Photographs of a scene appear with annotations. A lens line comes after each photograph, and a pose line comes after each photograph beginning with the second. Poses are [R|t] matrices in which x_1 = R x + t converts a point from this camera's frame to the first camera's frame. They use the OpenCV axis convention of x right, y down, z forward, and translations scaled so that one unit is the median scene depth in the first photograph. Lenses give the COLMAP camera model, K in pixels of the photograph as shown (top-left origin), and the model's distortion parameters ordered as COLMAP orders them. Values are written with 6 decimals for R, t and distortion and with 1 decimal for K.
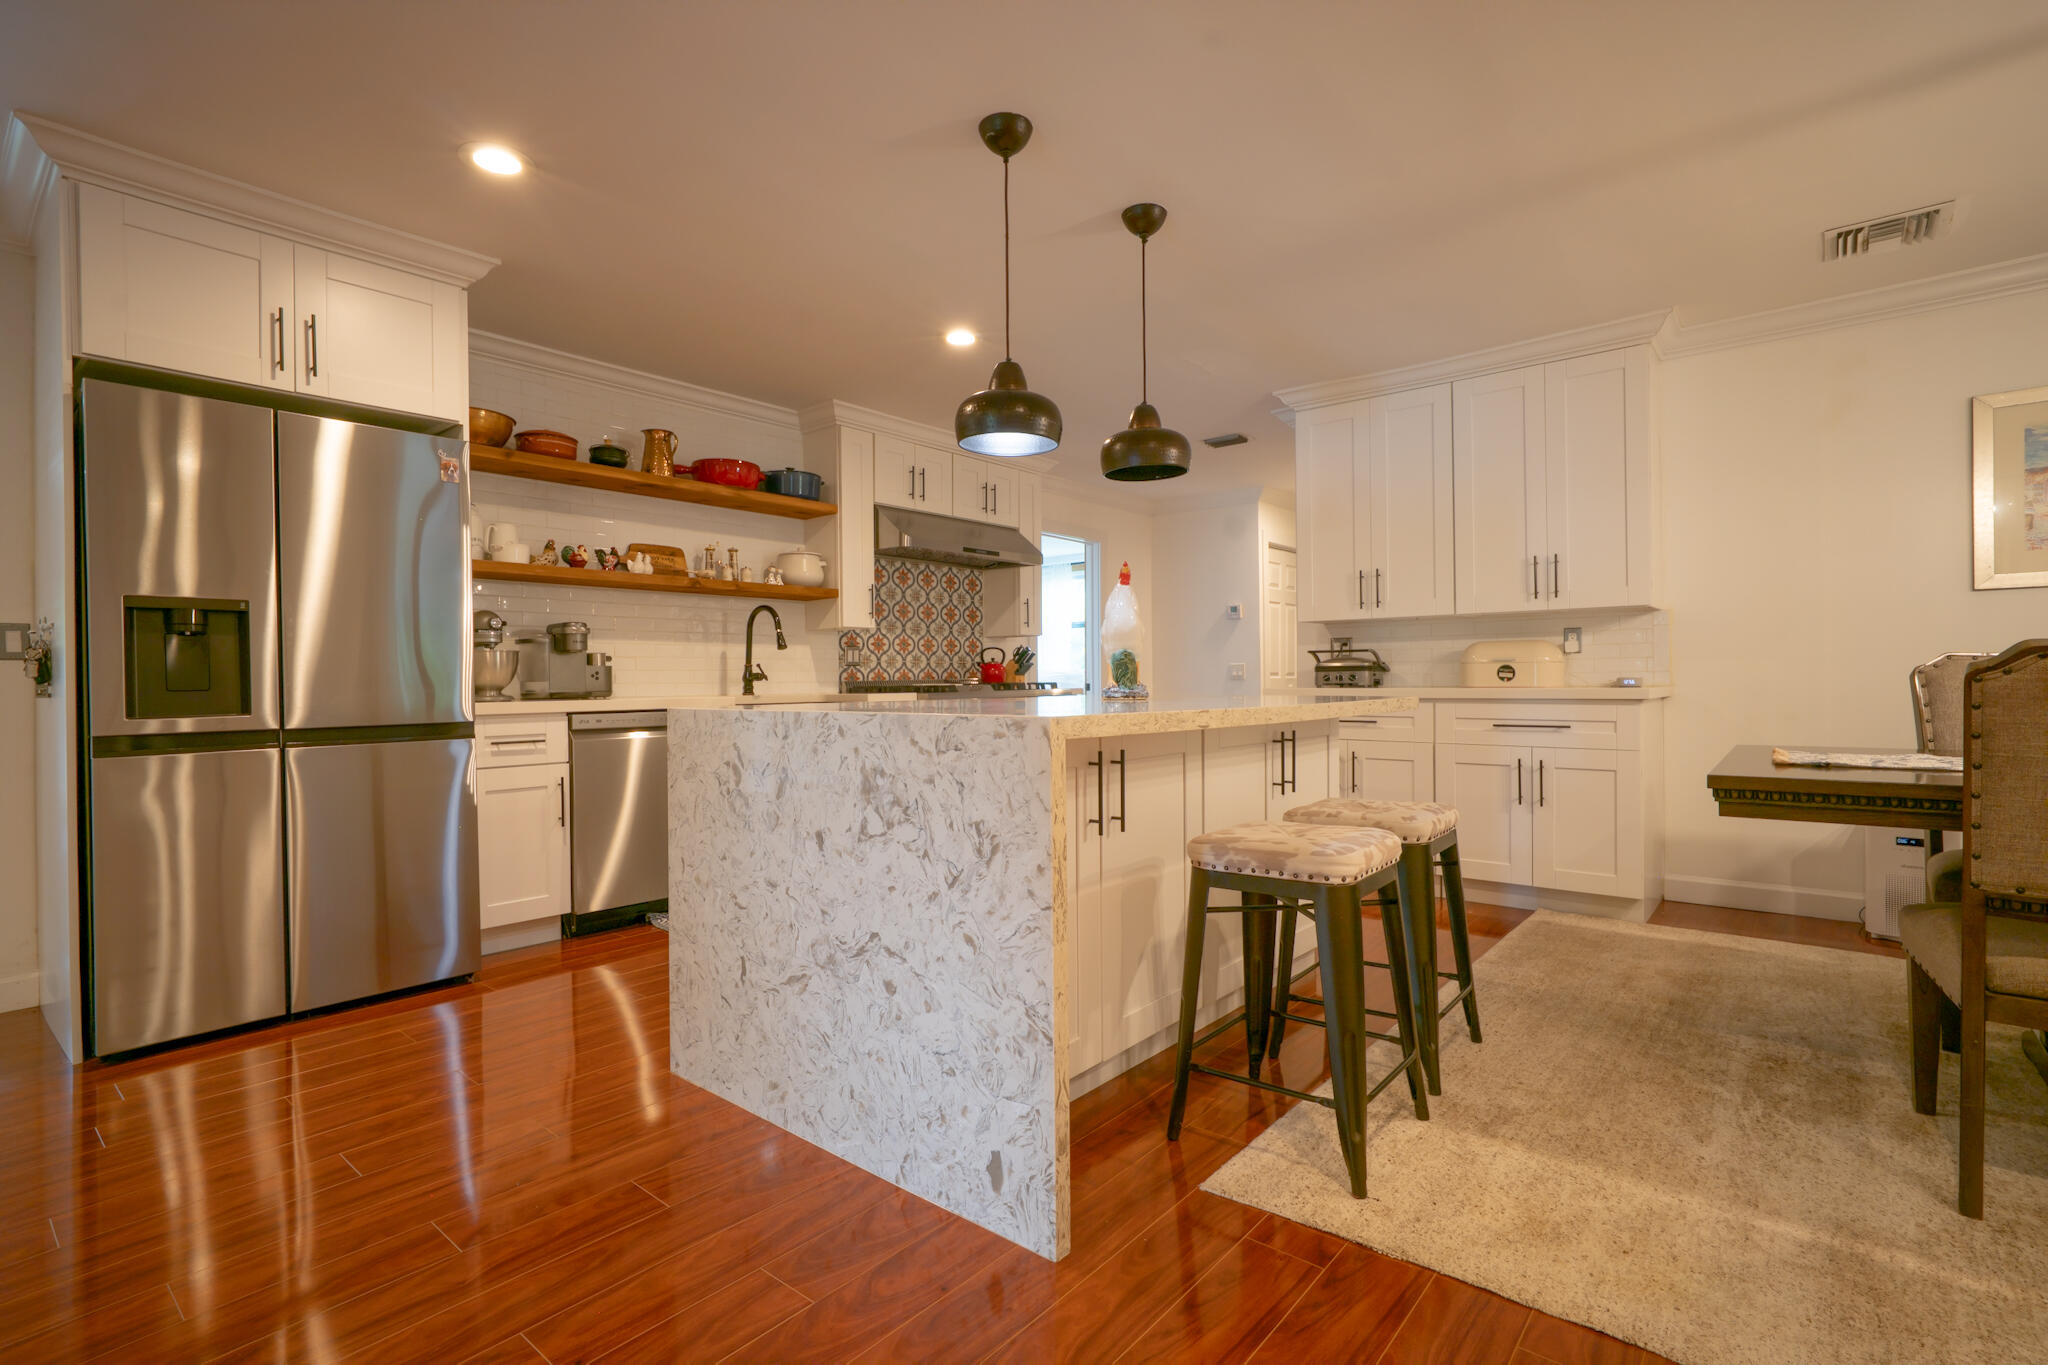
lens RADIAL K [[955.6, 0, 1031.0], [0, 955.6, 676.3], [0, 0, 1]] dist [-0.014820, 0.006626]
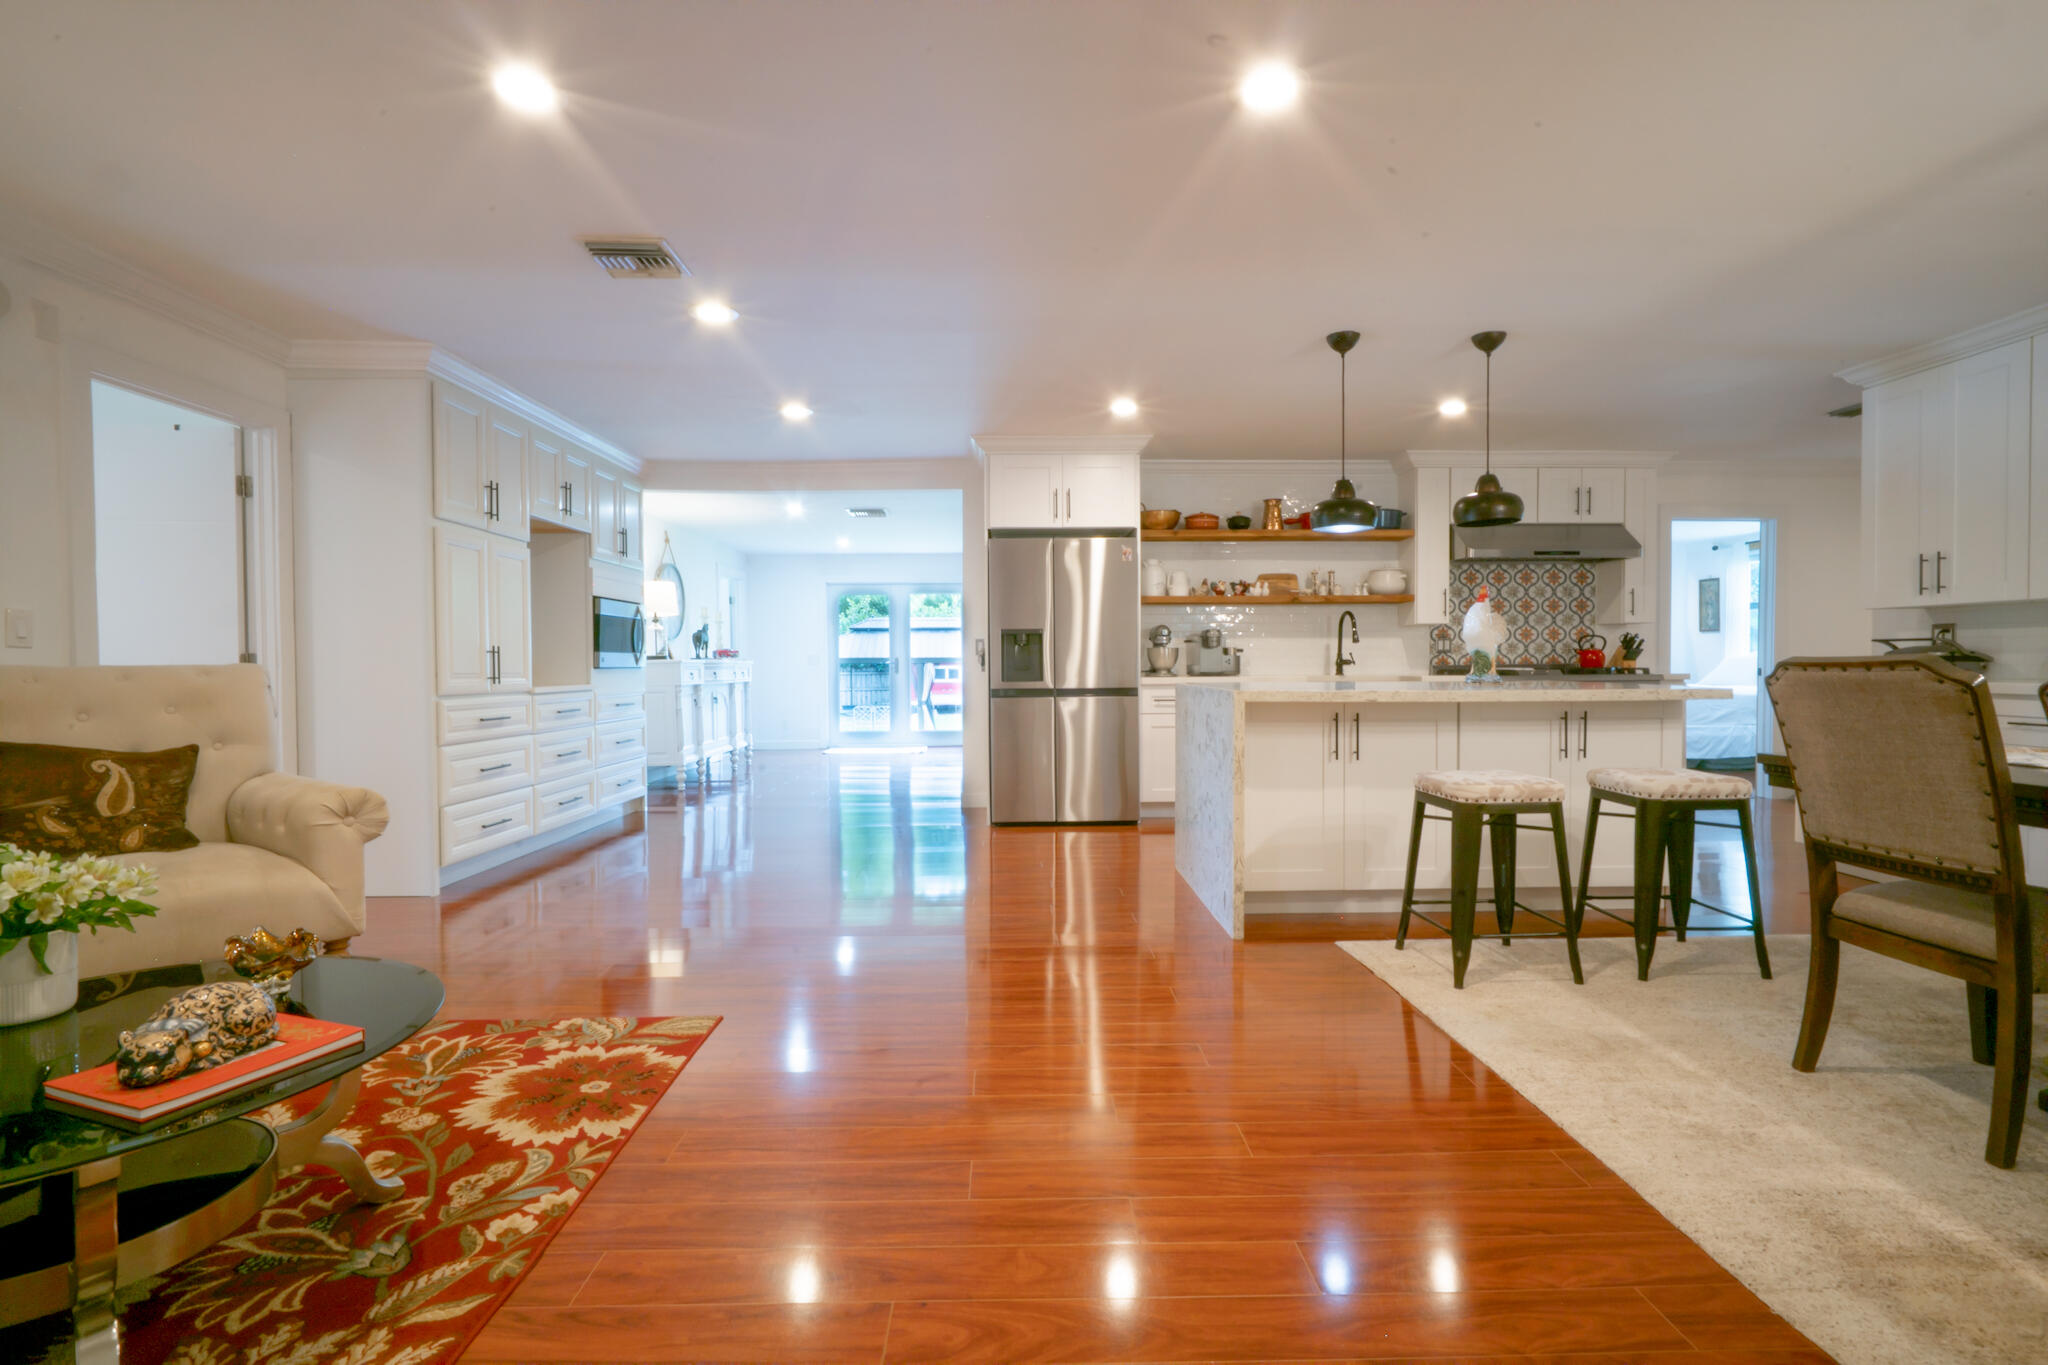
lens RADIAL K [[955.6, 0, 1023.9], [0, 955.6, 686.8], [0, 0, 1]] dist [-0.014820, 0.006626]
pose [[0.656554, 0.027145, -0.753790, 0.568382], [0.001885, 0.999290, 0.037628, -0.020867], [0.754277, -0.026126, 0.656037, -0.338251]]
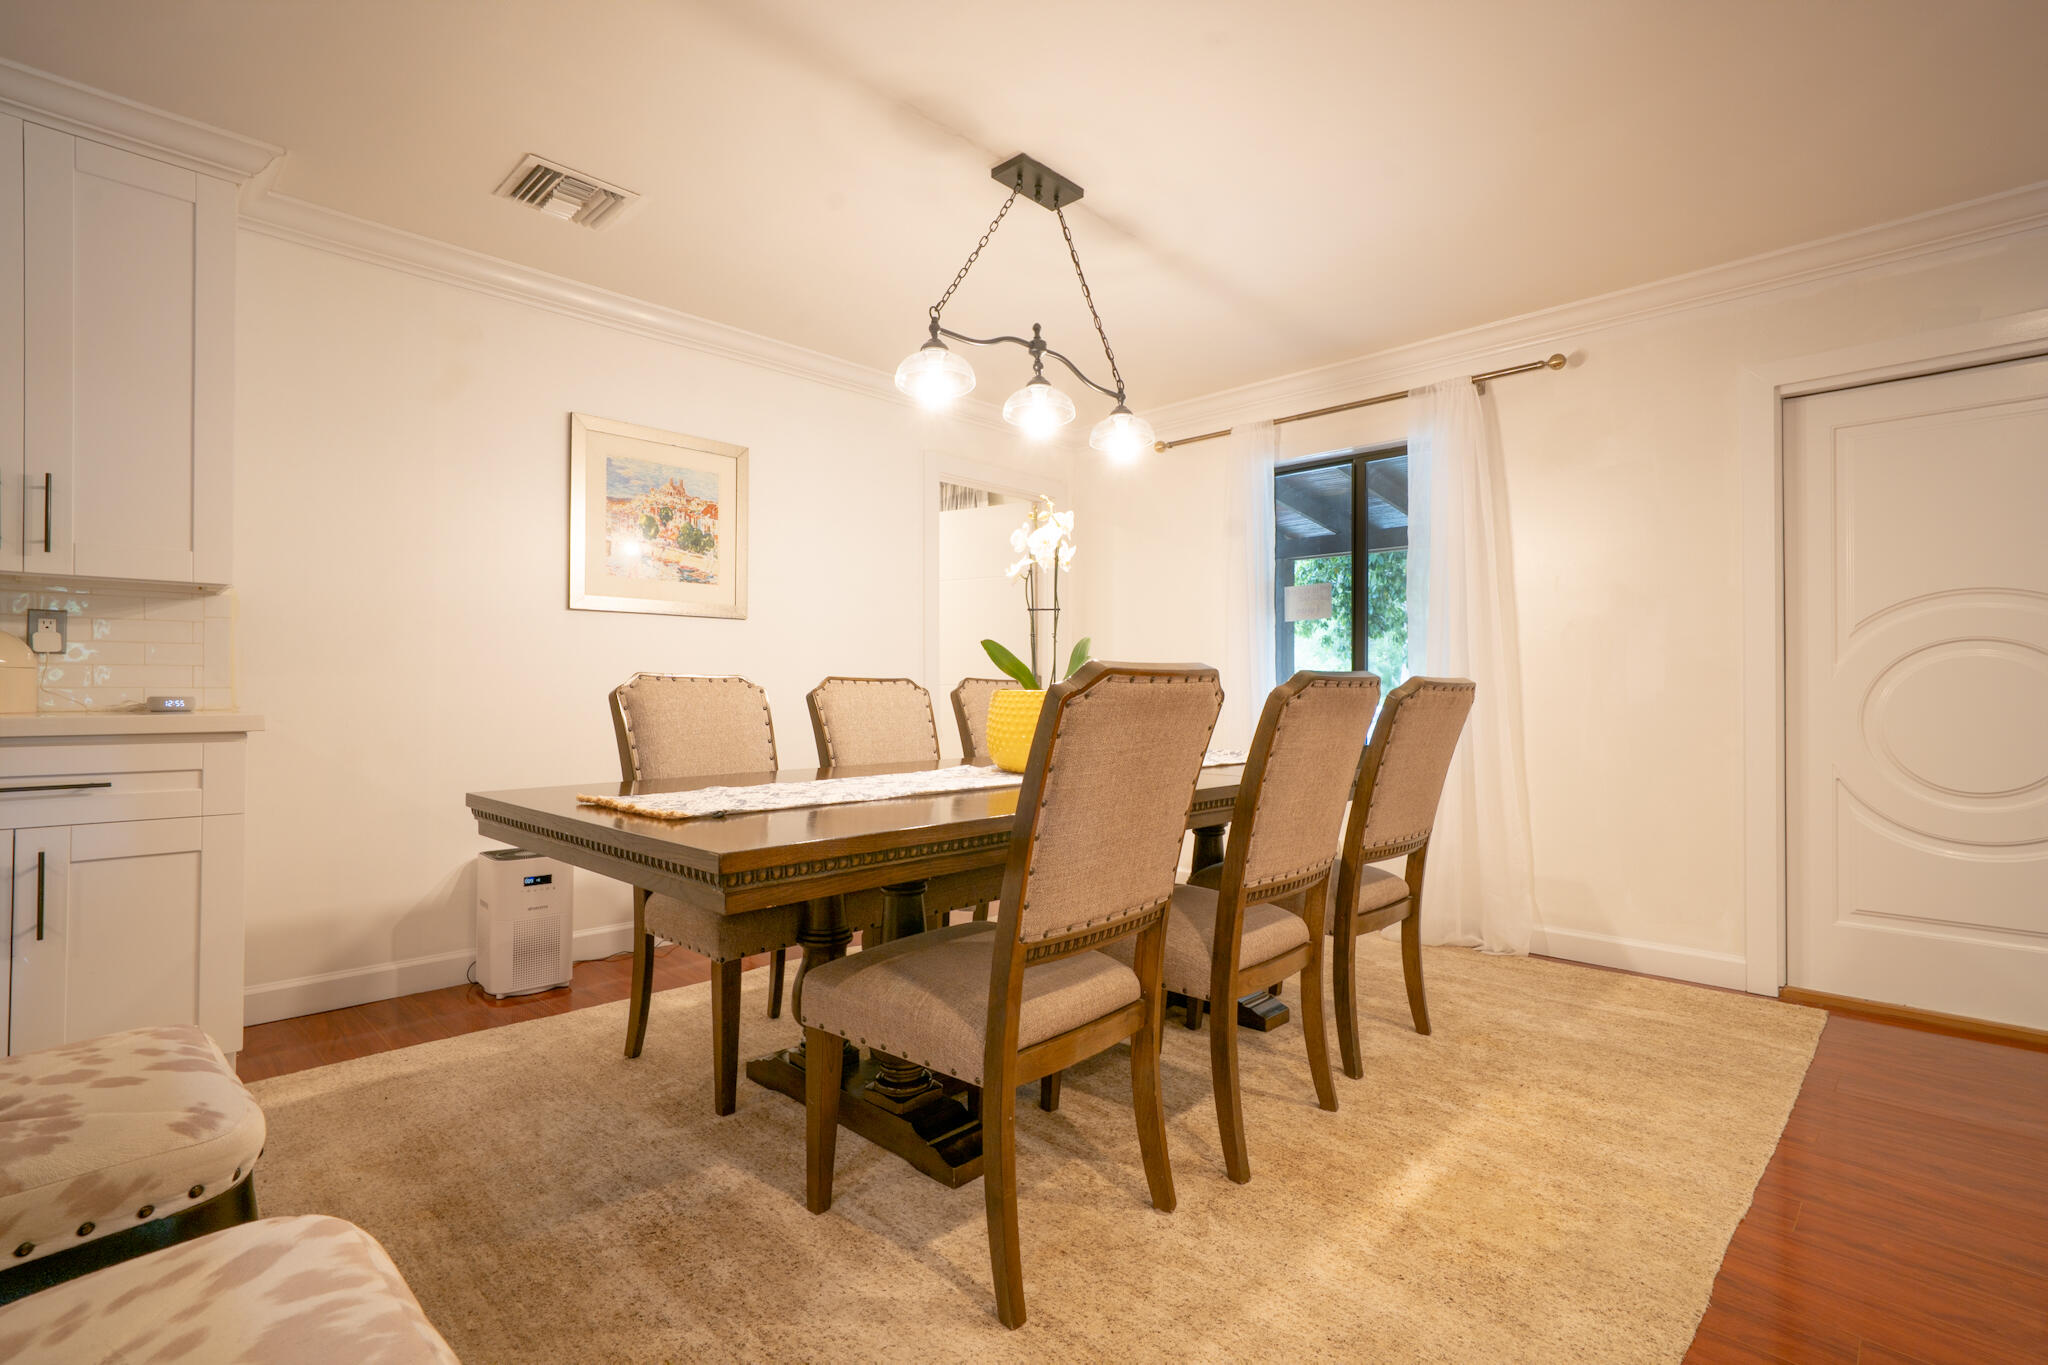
lens RADIAL K [[955.6, 0, 1019.8], [0, 955.6, 681.2], [0, 0, 1]] dist [-0.014820, 0.006626]
pose [[0.084000, 0.020772, 0.996249, 0.051848], [-0.005918, 0.999775, -0.020347, 0.000340], [-0.996448, -0.004186, 0.084104, 0.410405]]
